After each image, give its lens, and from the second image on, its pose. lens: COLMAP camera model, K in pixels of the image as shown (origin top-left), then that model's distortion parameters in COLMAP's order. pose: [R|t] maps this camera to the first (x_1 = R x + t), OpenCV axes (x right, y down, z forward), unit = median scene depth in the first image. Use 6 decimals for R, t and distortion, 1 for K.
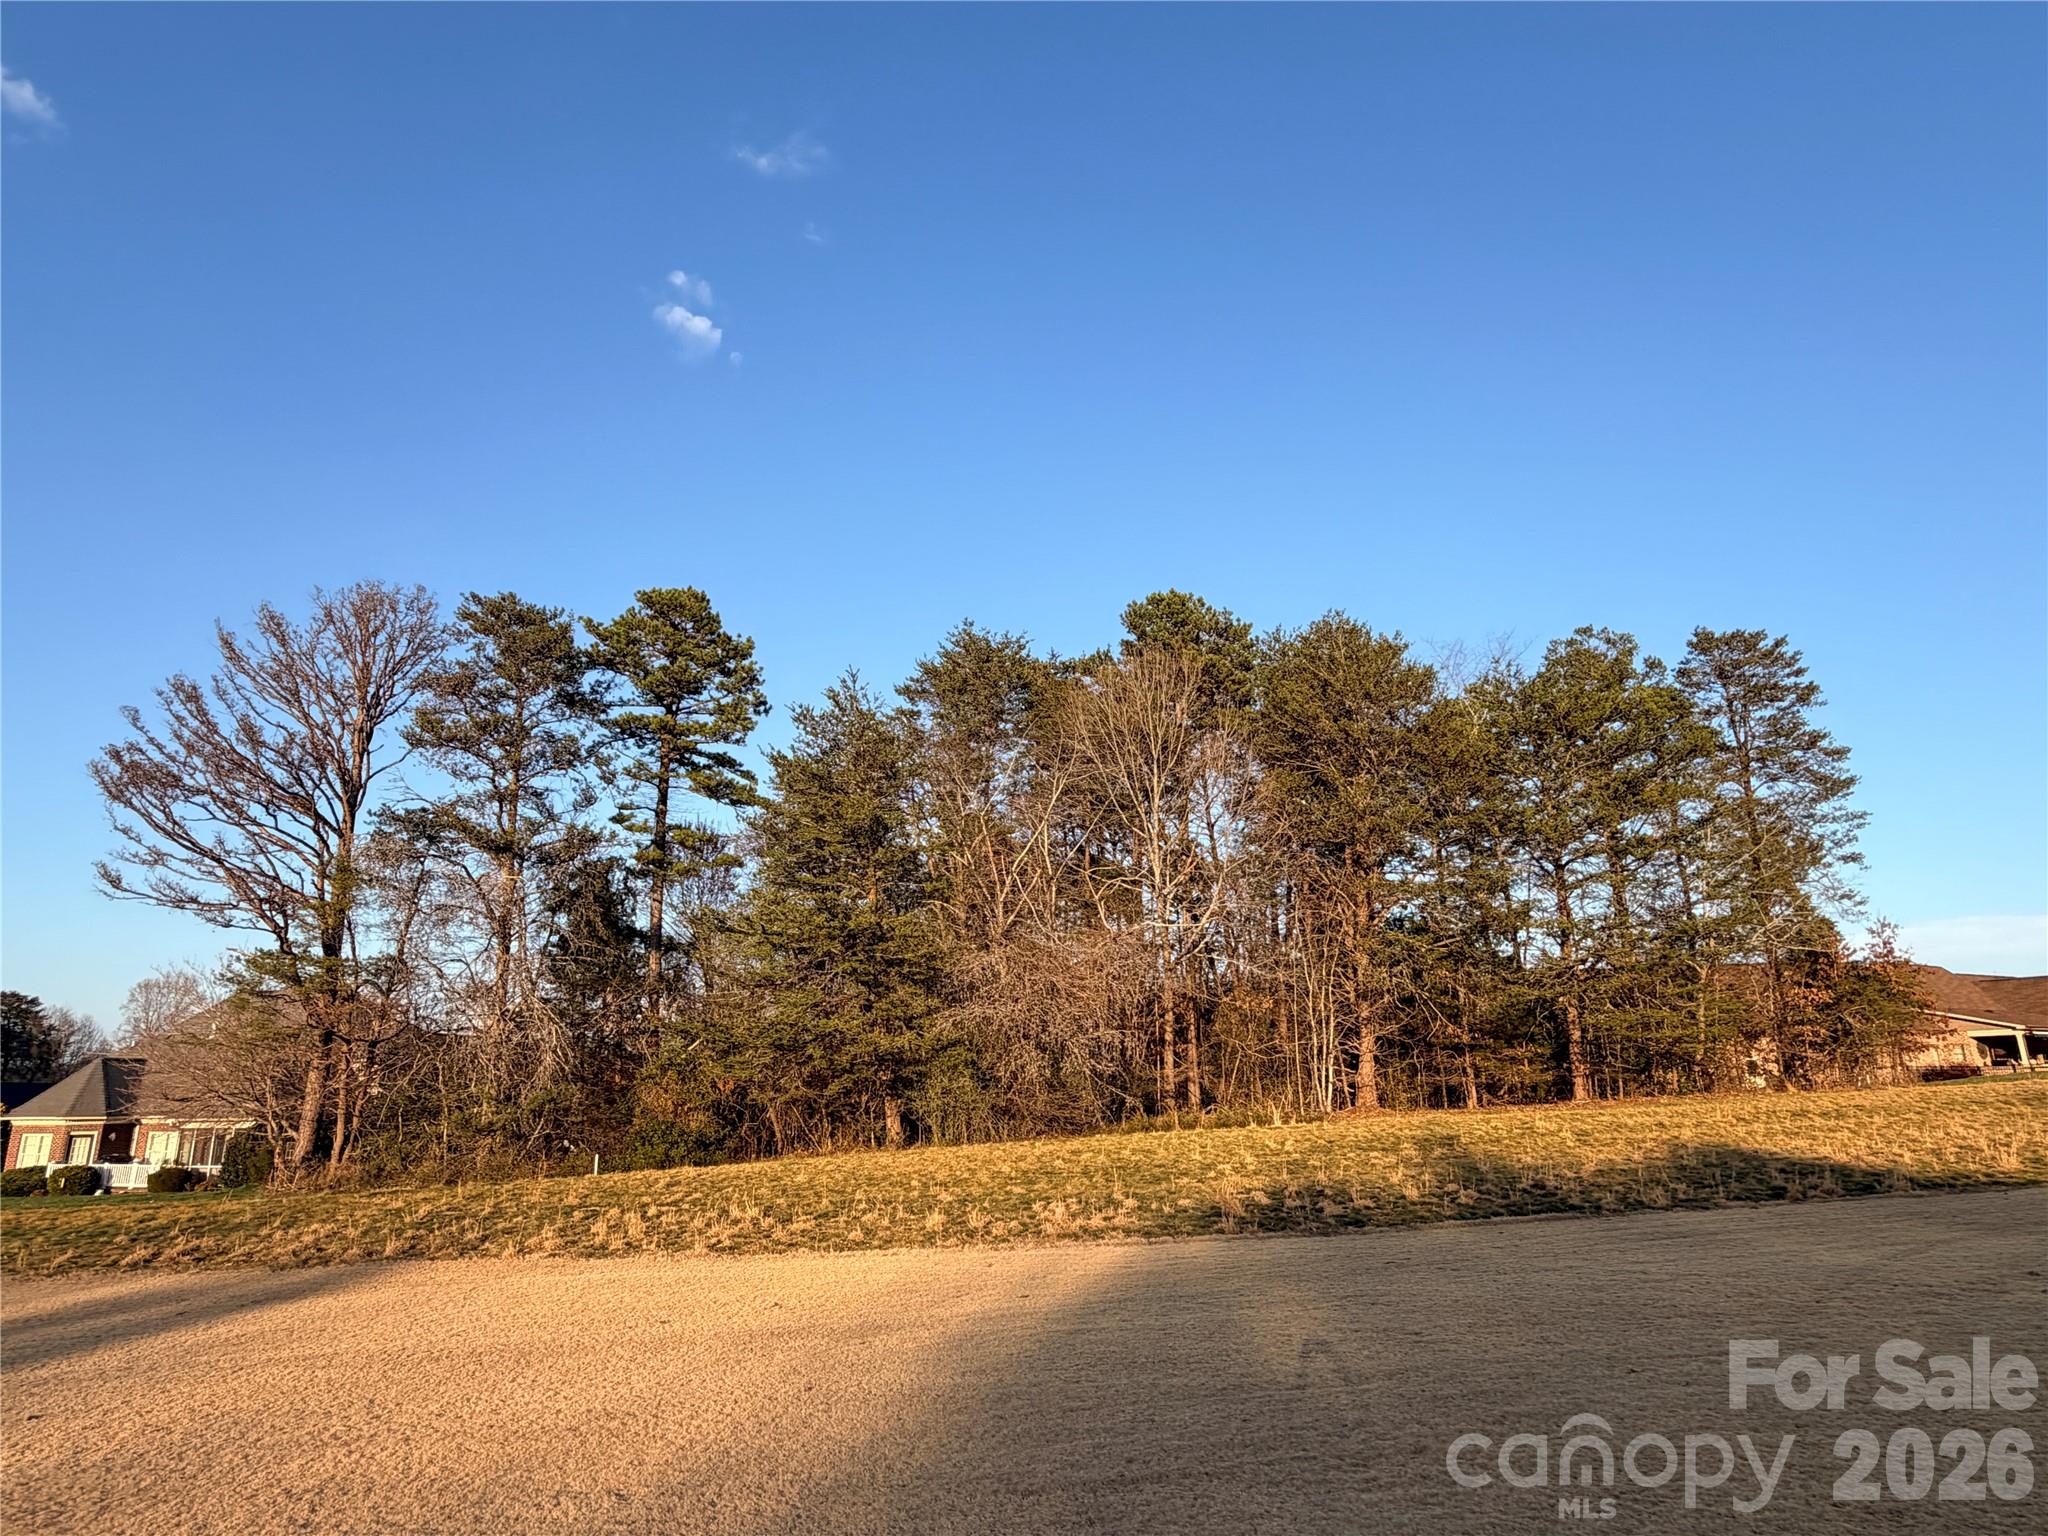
lens RADIAL K [[1160.1, 0, 1024.0], [0, 1160.1, 768.0], [0, 0, 1]] dist [-0.001886, 0.000491]
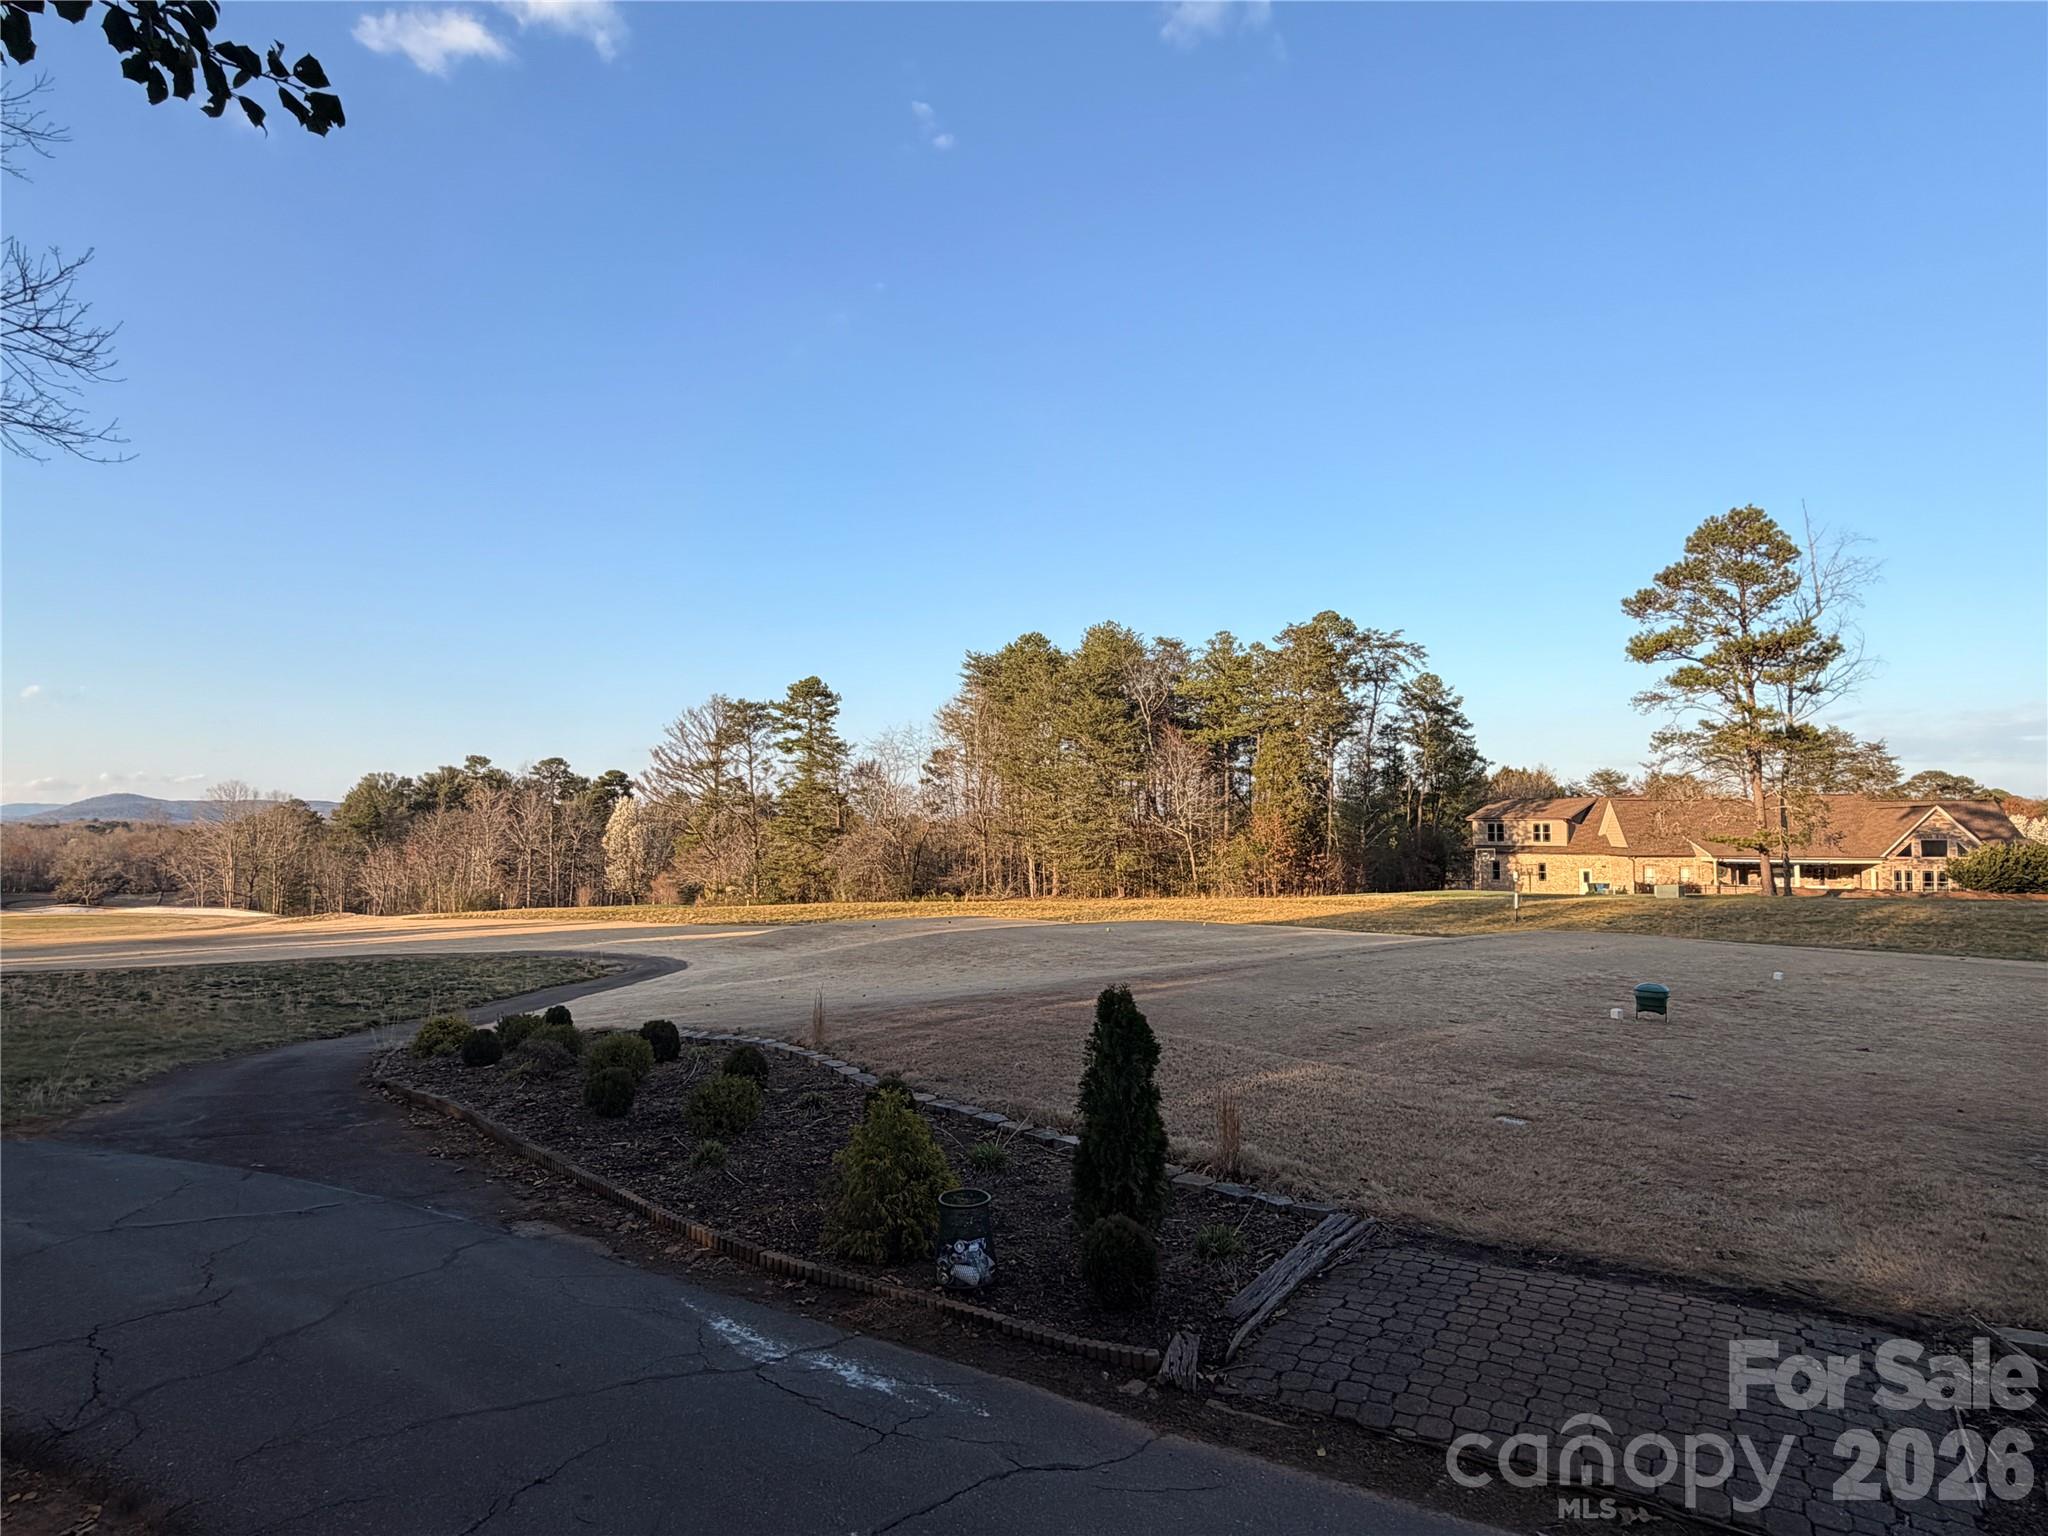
lens RADIAL K [[1160.1, 0, 1024.0], [0, 1160.1, 768.0], [0, 0, 1]] dist [-0.001886, 0.000491]
pose [[0.781668, -0.024403, -0.623217, 1.649649], [0.155296, 0.975379, 0.156587, -0.295383], [0.604051, -0.219182, 0.766212, -0.656613]]
